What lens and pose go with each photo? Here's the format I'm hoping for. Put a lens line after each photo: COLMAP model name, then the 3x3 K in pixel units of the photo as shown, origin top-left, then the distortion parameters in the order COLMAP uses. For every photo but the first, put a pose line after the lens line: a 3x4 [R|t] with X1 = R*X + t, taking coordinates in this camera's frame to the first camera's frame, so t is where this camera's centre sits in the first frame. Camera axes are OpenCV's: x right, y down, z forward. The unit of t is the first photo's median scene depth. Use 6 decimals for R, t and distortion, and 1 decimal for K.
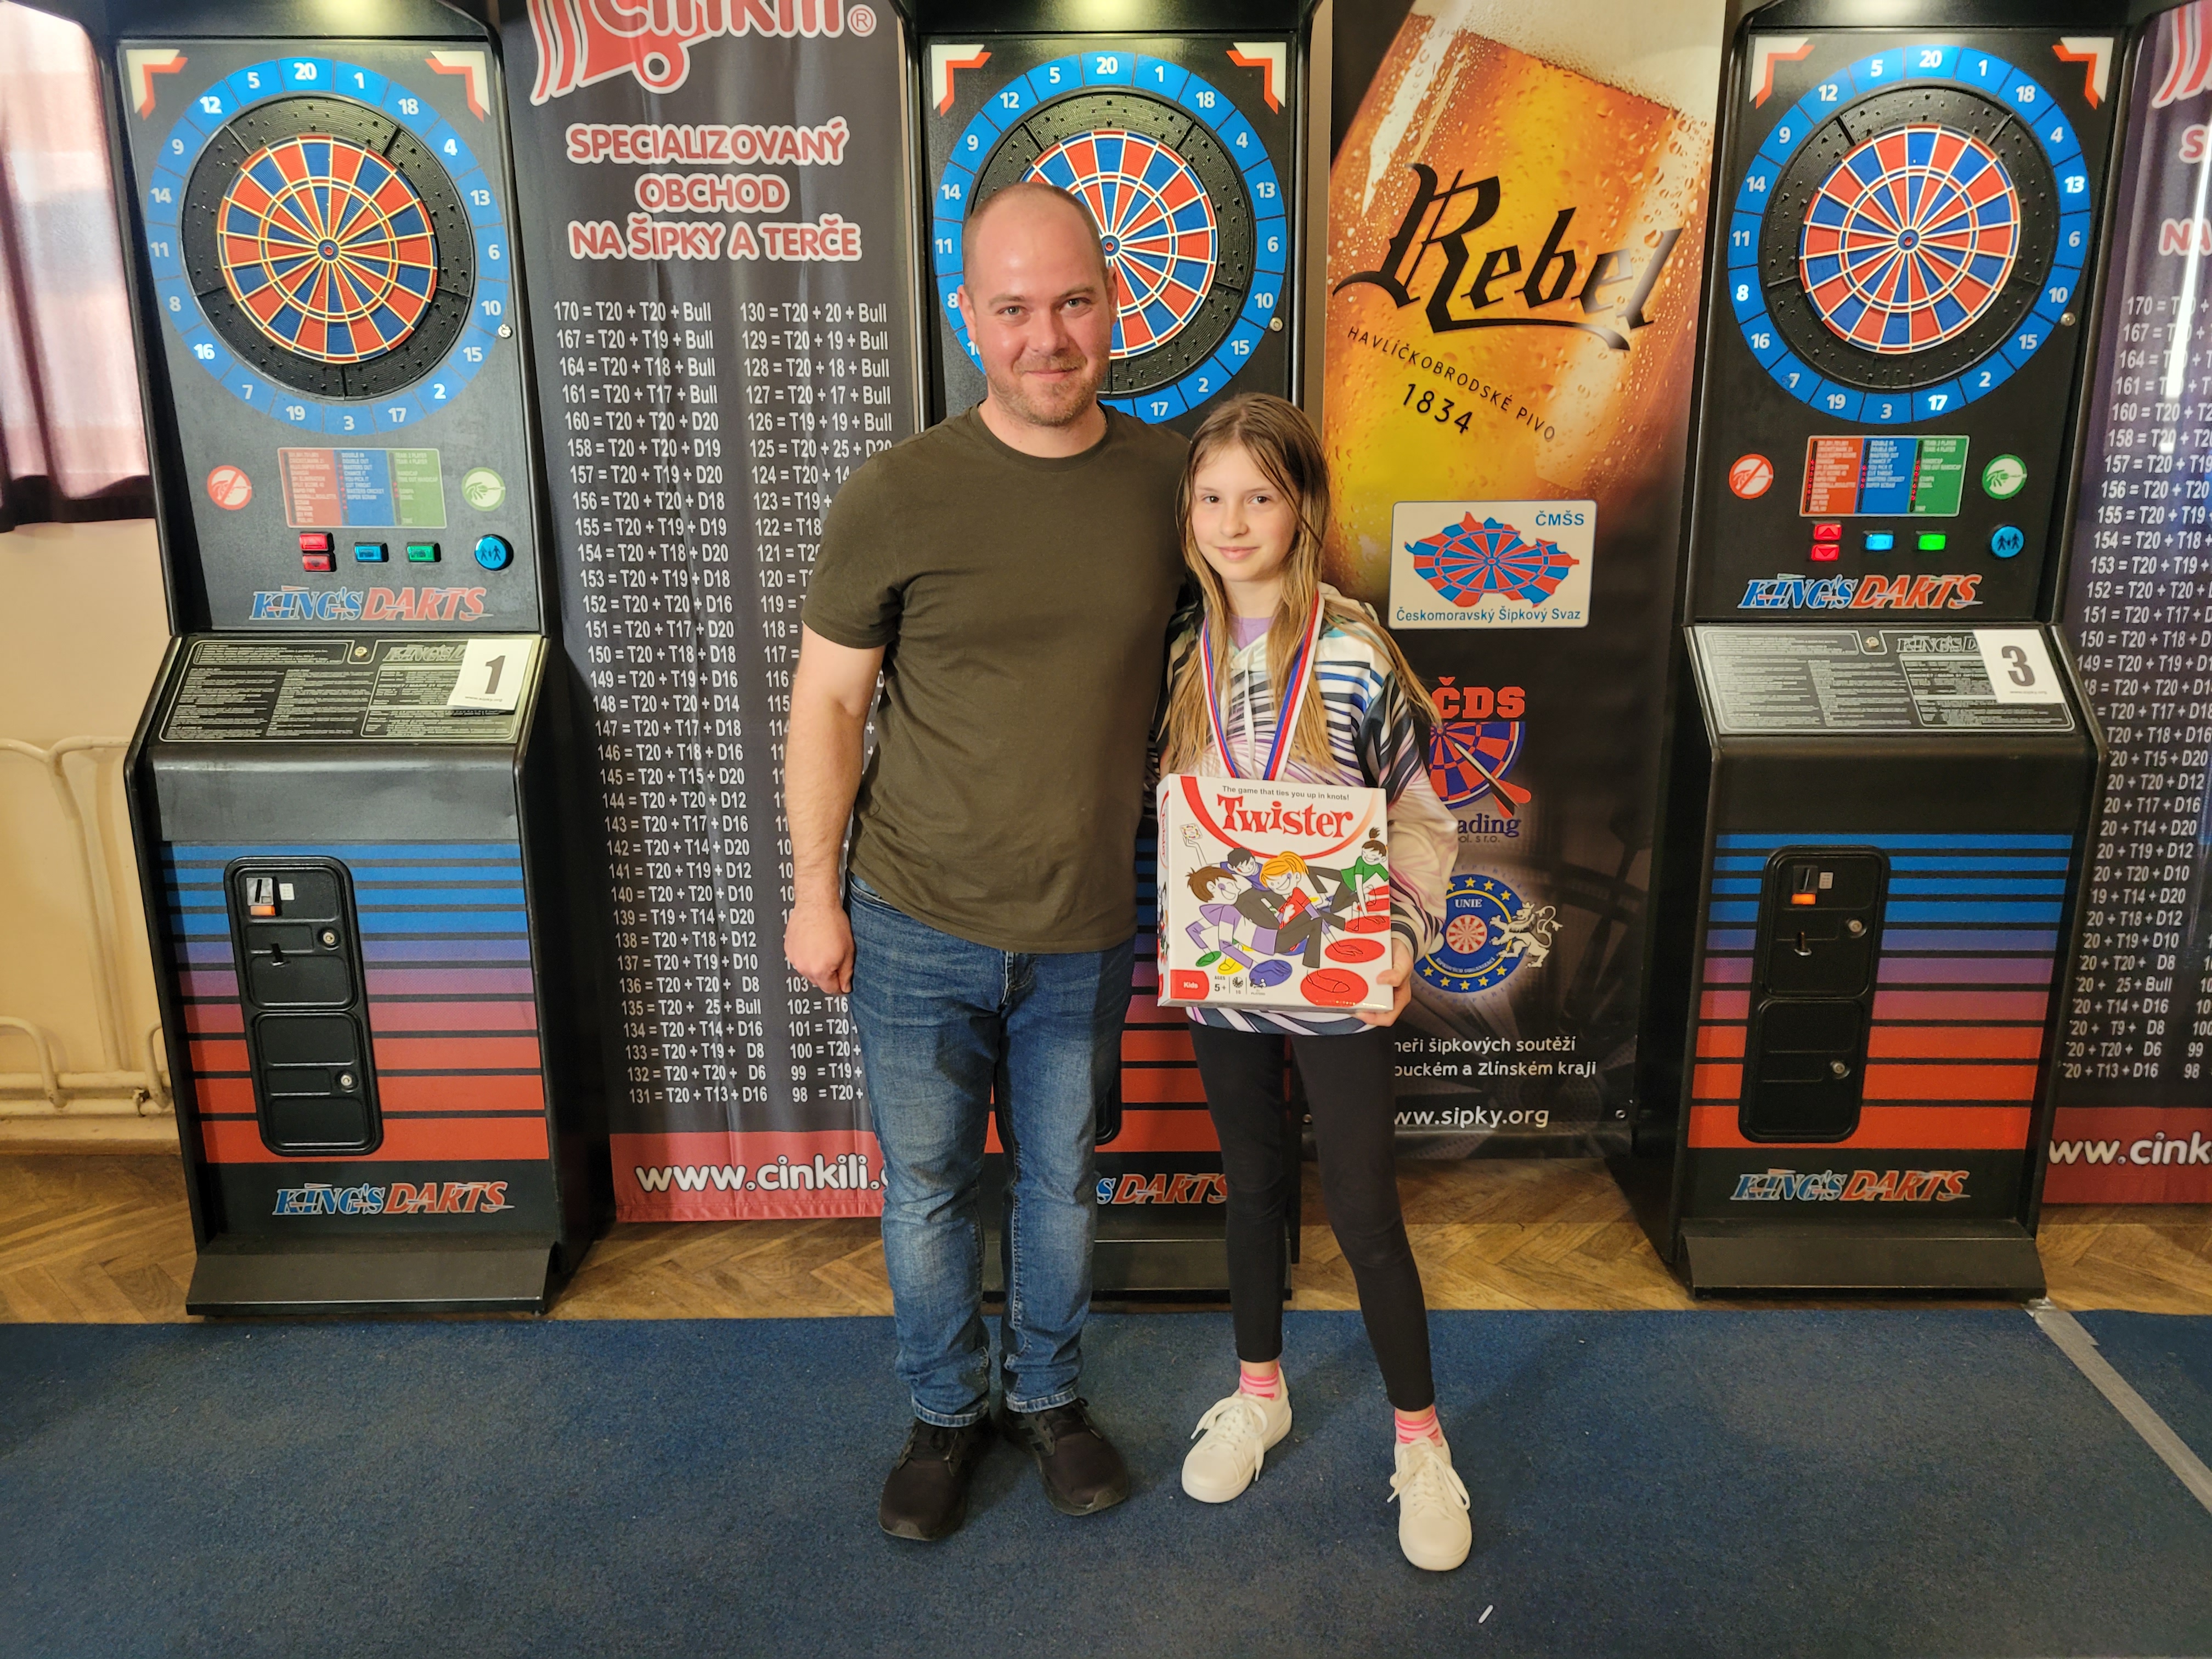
lens RADIAL K [[1698.1, 0, 1117.9], [0, 1698.1, 827.5], [0, 0, 1]] dist [0.058306, -0.052824]
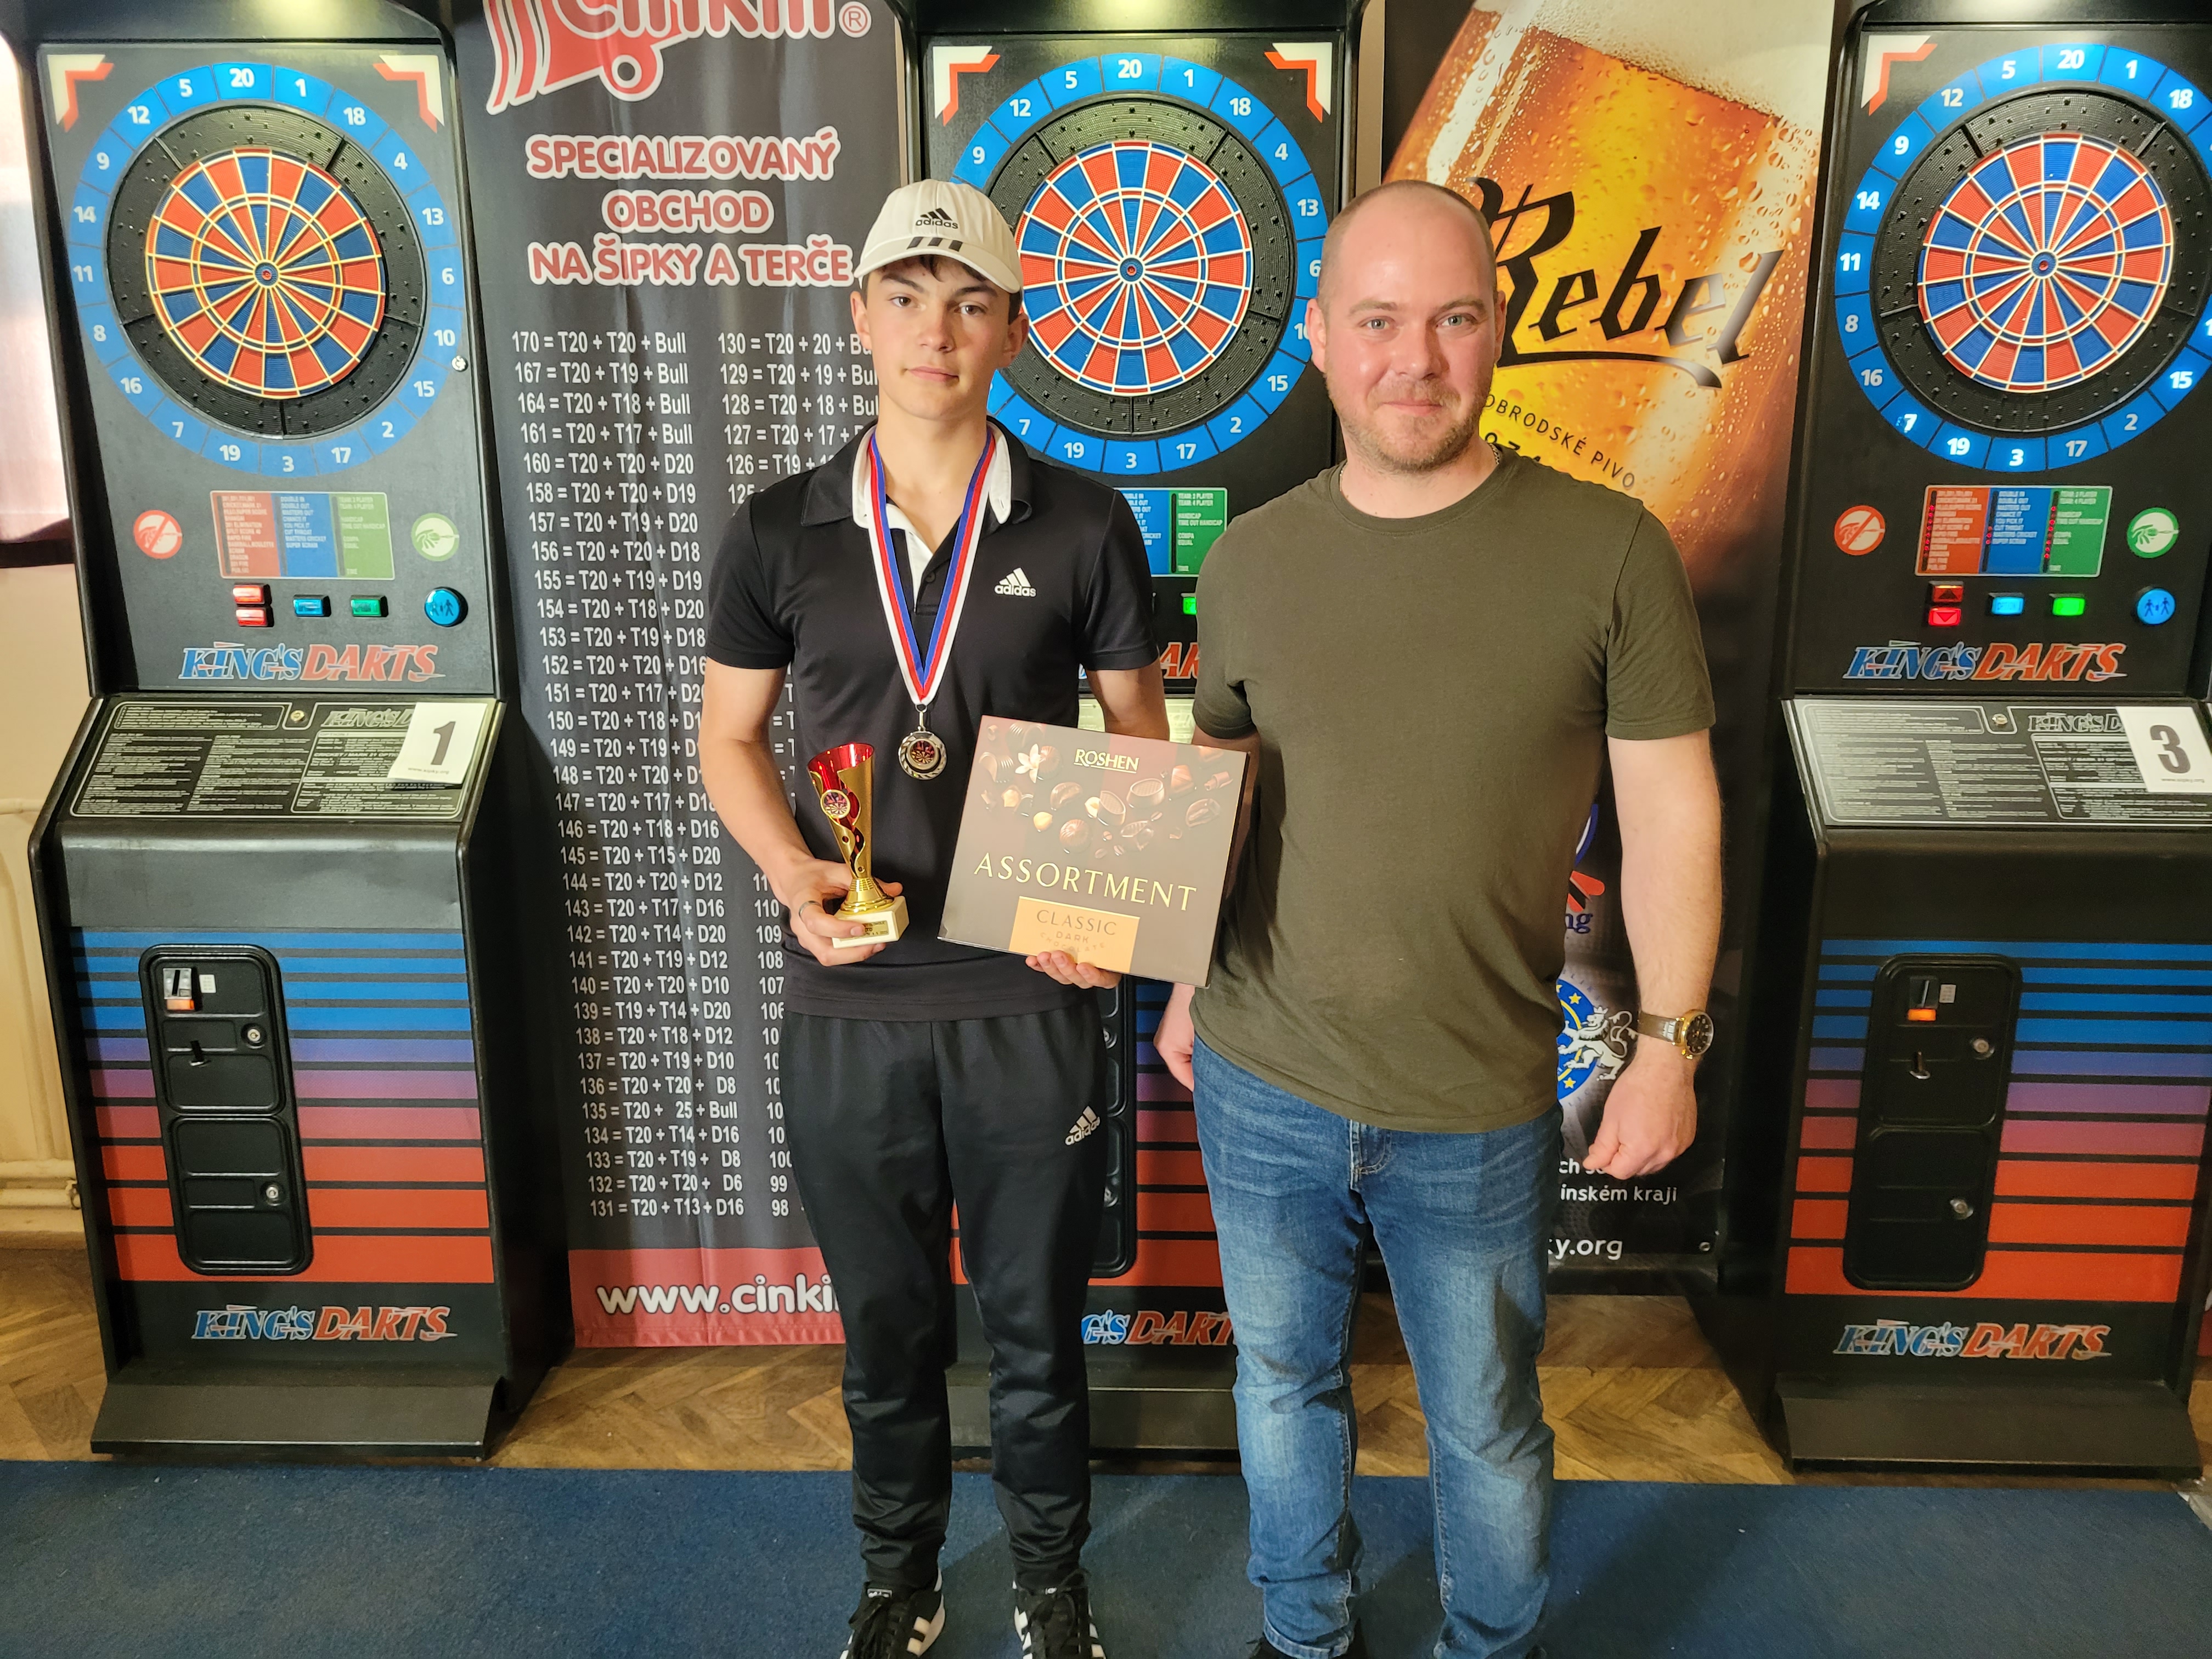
lens RADIAL K [[1698.1, 0, 1114.2], [0, 1698.1, 810.2], [0, 0, 1]] dist [0.058306, -0.052824]
pose [[0.999527, 0.010158, -0.029036, 0.014604], [-0.010793, 0.999704, -0.021787, -0.038947], [0.028806, 0.022091, 0.999341, 0.114874]]
